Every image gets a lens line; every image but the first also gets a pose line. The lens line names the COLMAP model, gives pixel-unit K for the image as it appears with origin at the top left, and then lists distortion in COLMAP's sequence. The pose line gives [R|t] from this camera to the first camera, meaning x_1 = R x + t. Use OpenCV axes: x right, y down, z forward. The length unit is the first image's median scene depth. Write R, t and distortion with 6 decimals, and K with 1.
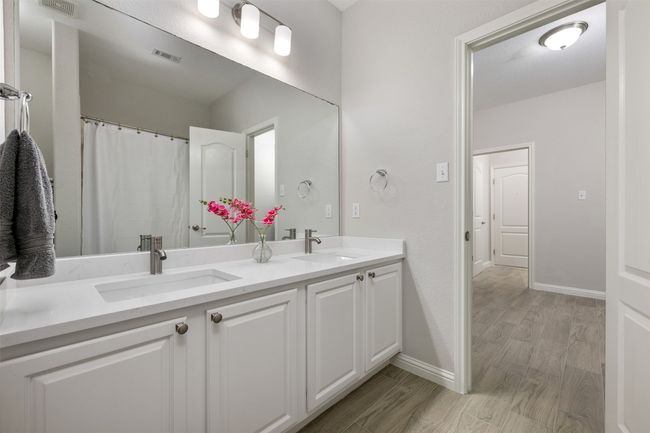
lens RADIAL K [[271.0, 0, 320.2], [0, 271.0, 216.5], [0, 0, 1]] dist [0.000406, -0.000738]
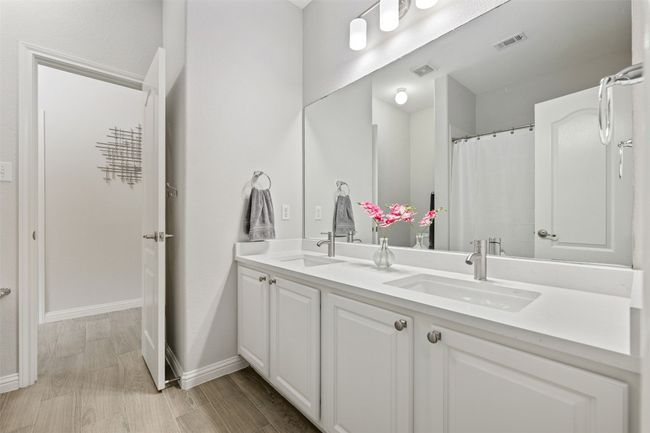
lens RADIAL K [[271.0, 0, 320.8], [0, 271.0, 219.8], [0, 0, 1]] dist [0.000406, -0.000738]
pose [[-0.091338, 0.004529, -0.995810, 0.479396], [-0.003701, 0.999981, 0.004887, -0.000874], [0.995813, 0.004132, -0.091320, 0.557456]]
